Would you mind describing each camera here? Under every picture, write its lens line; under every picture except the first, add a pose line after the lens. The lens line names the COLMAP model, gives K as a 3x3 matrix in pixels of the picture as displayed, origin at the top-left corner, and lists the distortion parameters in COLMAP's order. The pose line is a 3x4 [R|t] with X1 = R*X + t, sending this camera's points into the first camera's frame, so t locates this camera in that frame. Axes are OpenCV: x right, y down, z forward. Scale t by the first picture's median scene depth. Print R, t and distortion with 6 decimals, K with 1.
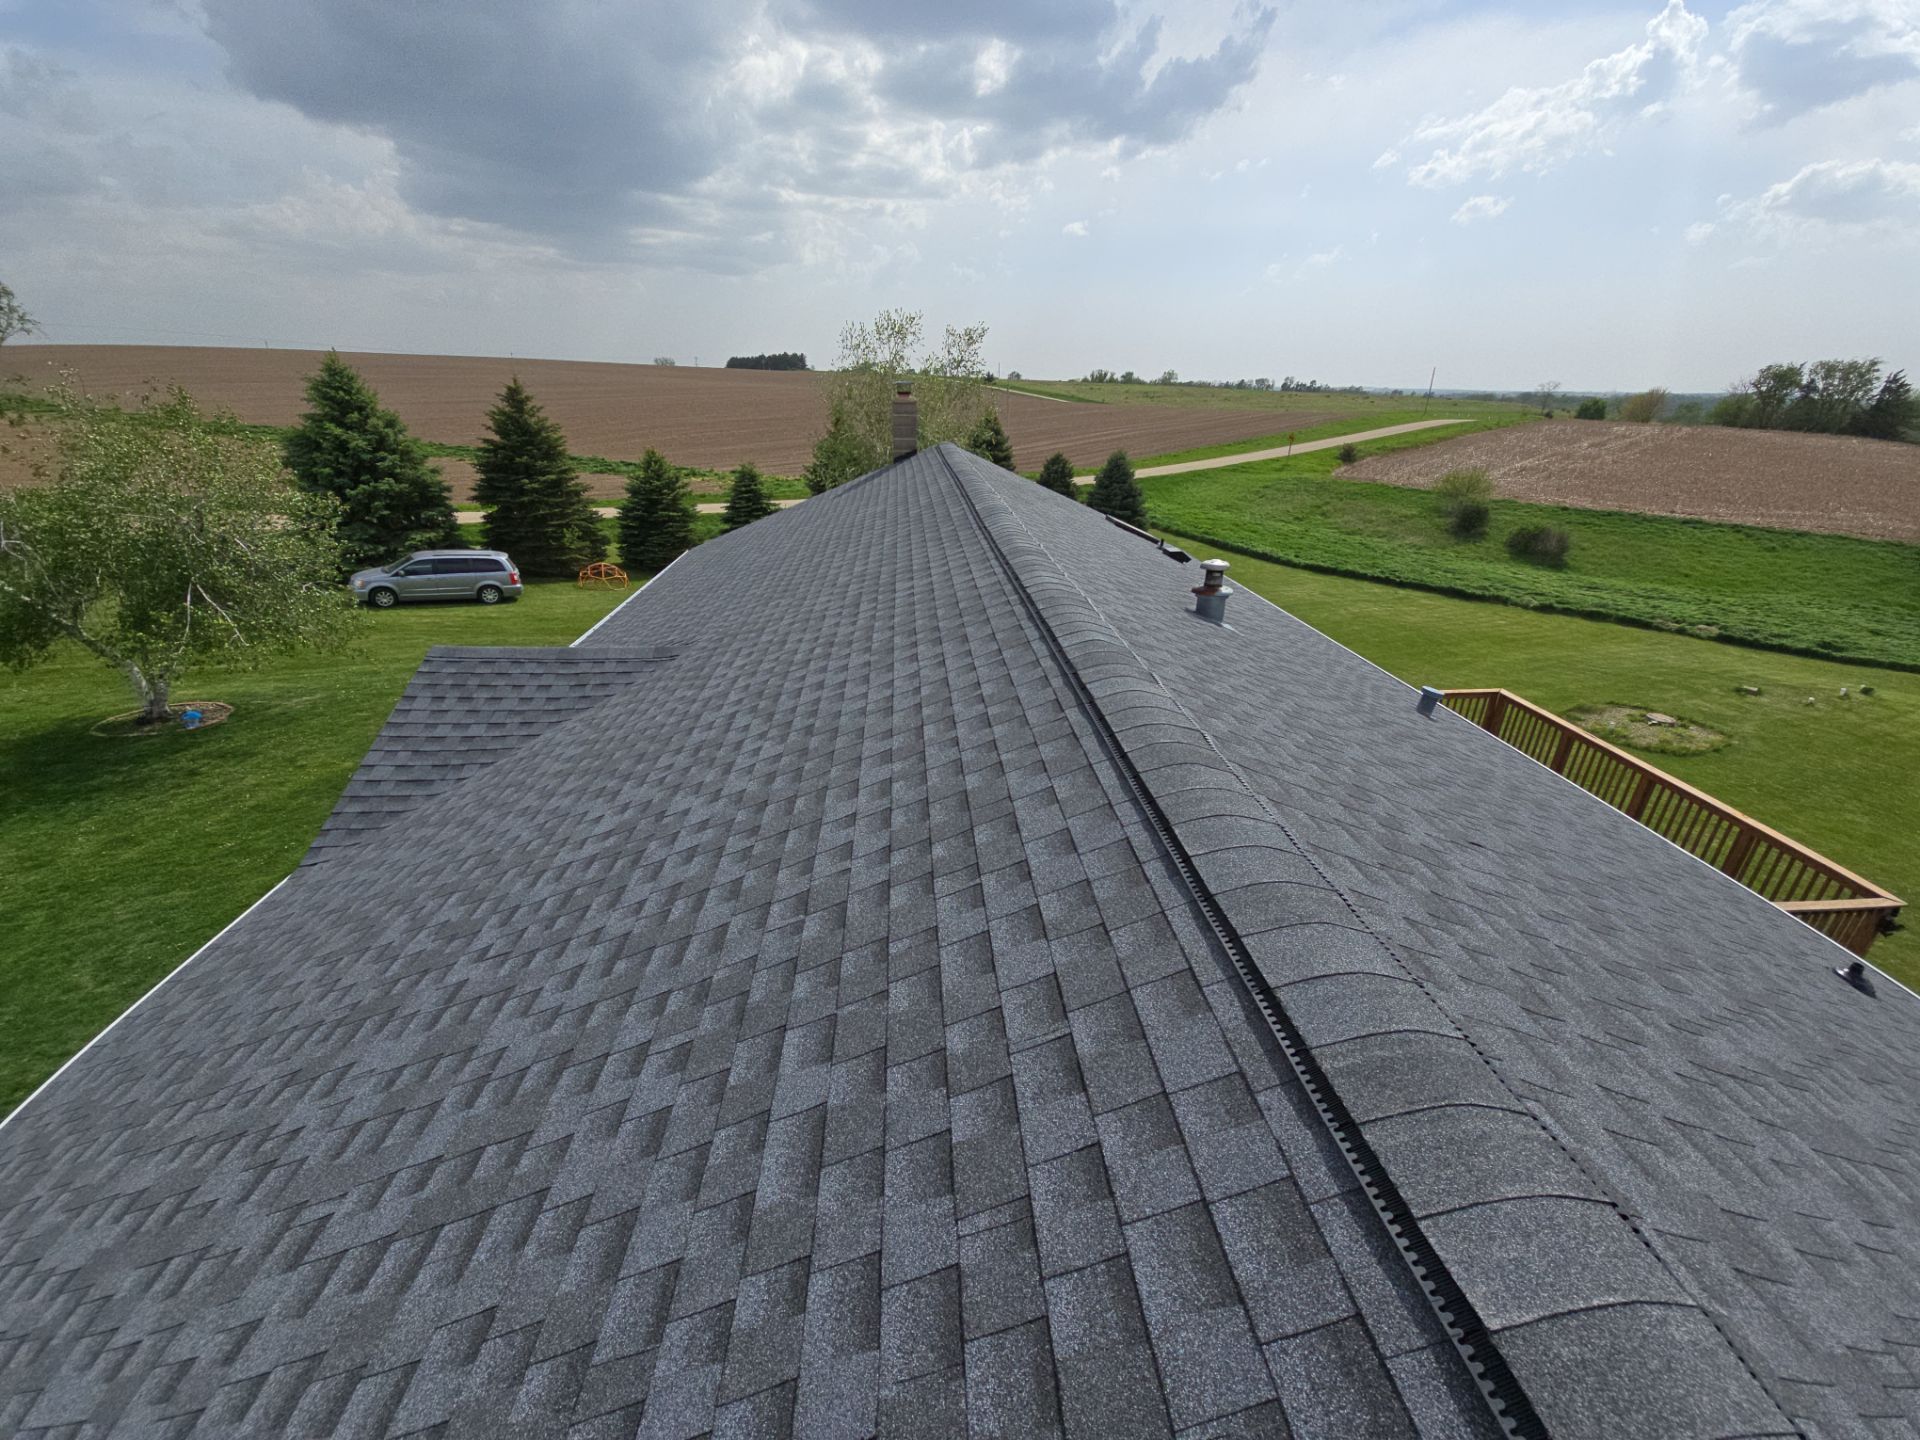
lens RADIAL K [[799.2, 0, 939.4], [0, 799.2, 721.9], [0, 0, 1]] dist [0.001566, -0.016312]
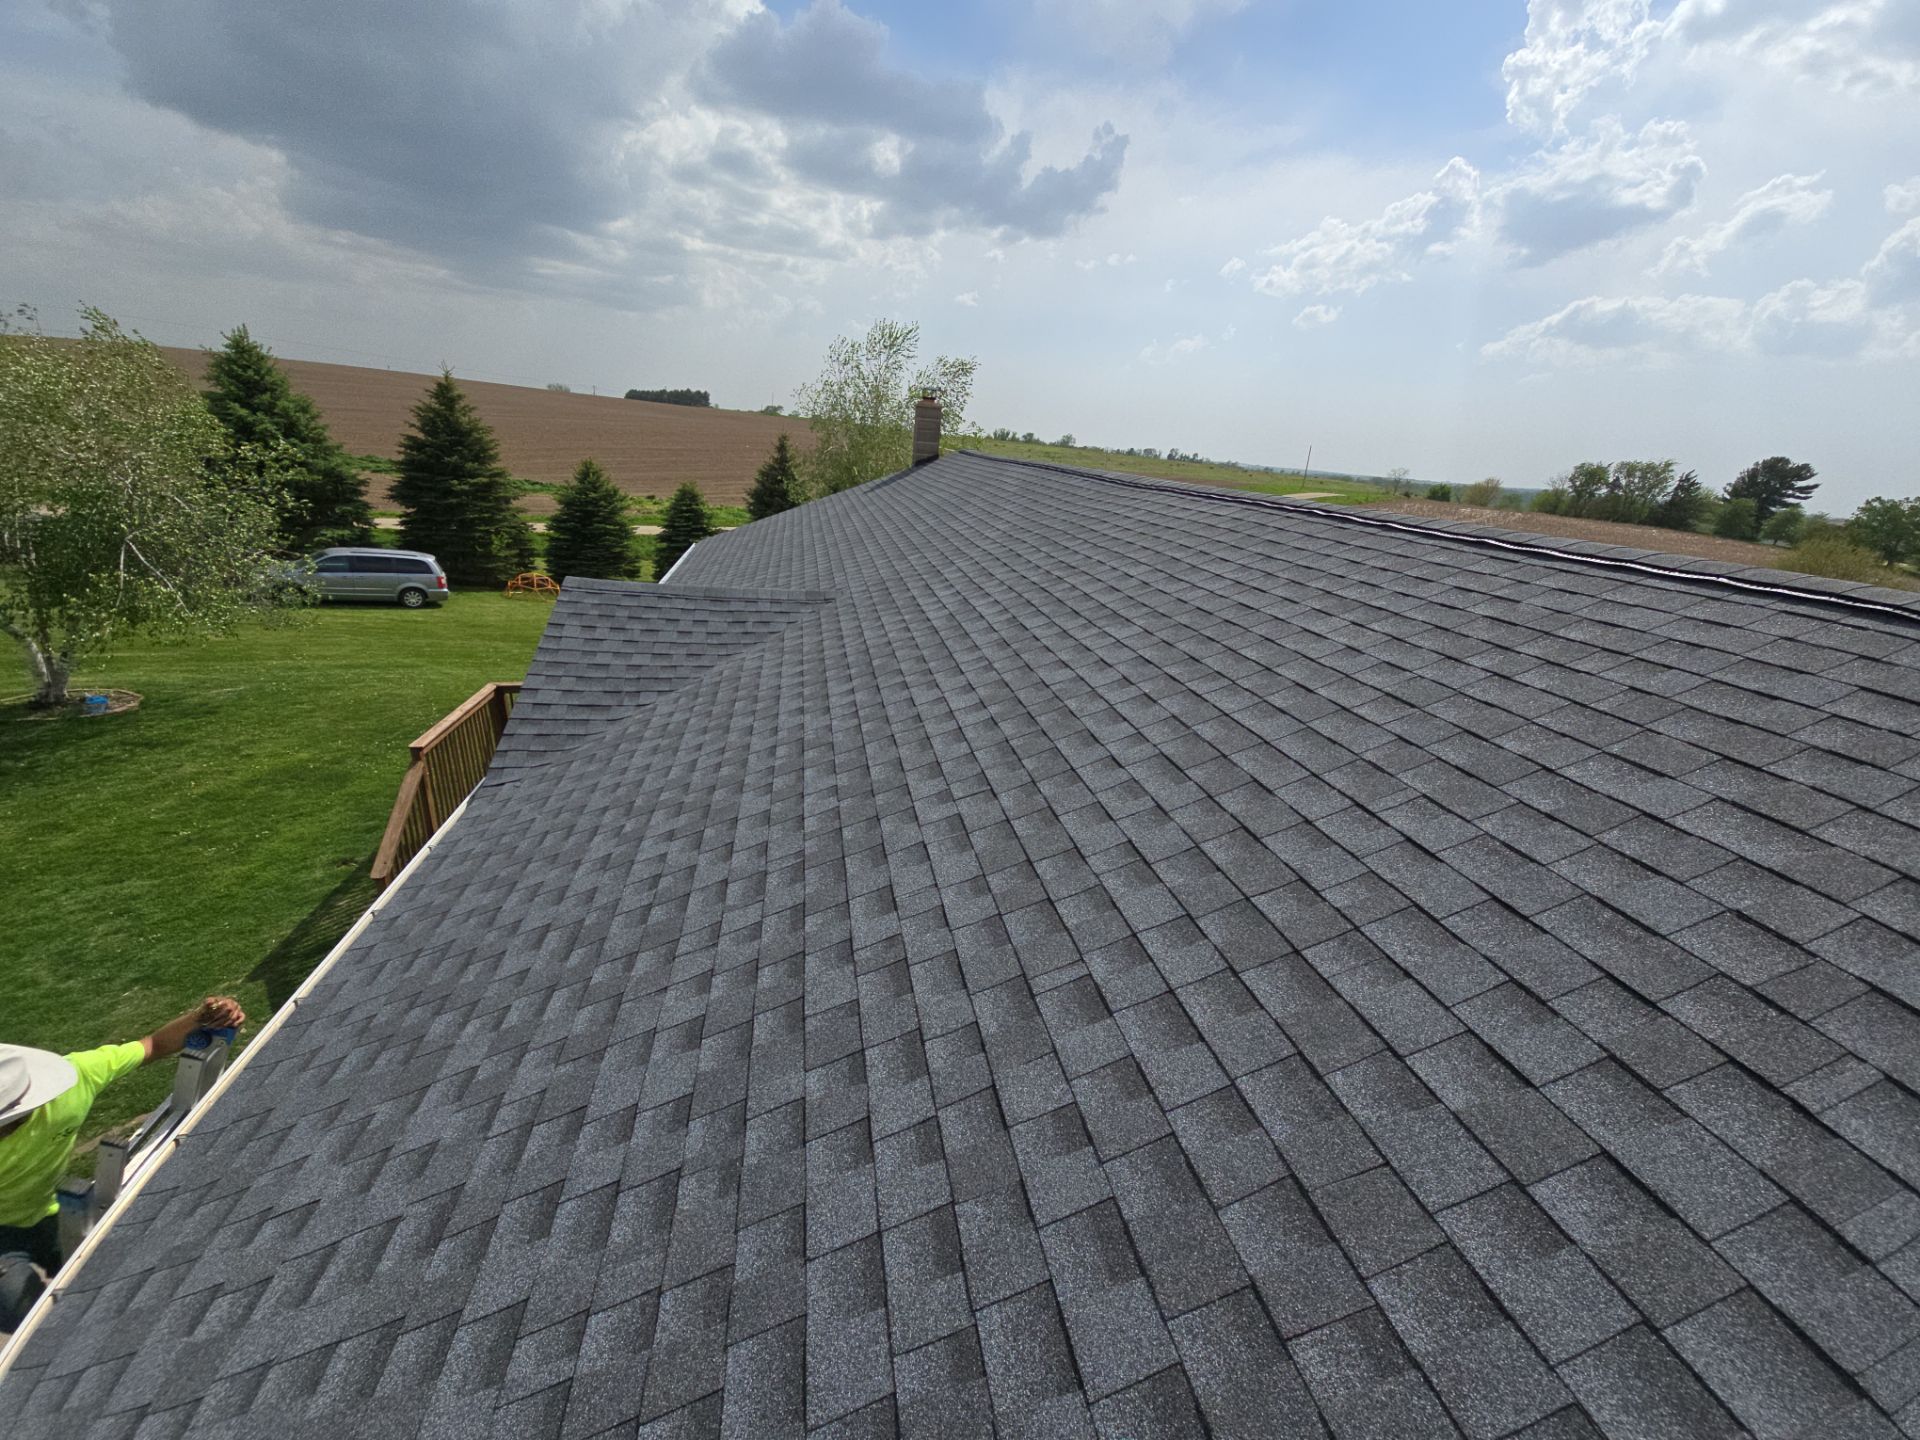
lens RADIAL K [[812.0, 0, 923.0], [0, 812.0, 715.4], [0, 0, 1]] dist [0.000037, -0.018364]
pose [[0.989953, 0.024576, 0.139248, -0.108460], [-0.013635, 0.996782, -0.078986, 0.040473], [-0.140741, 0.076294, 0.987102, 0.009824]]
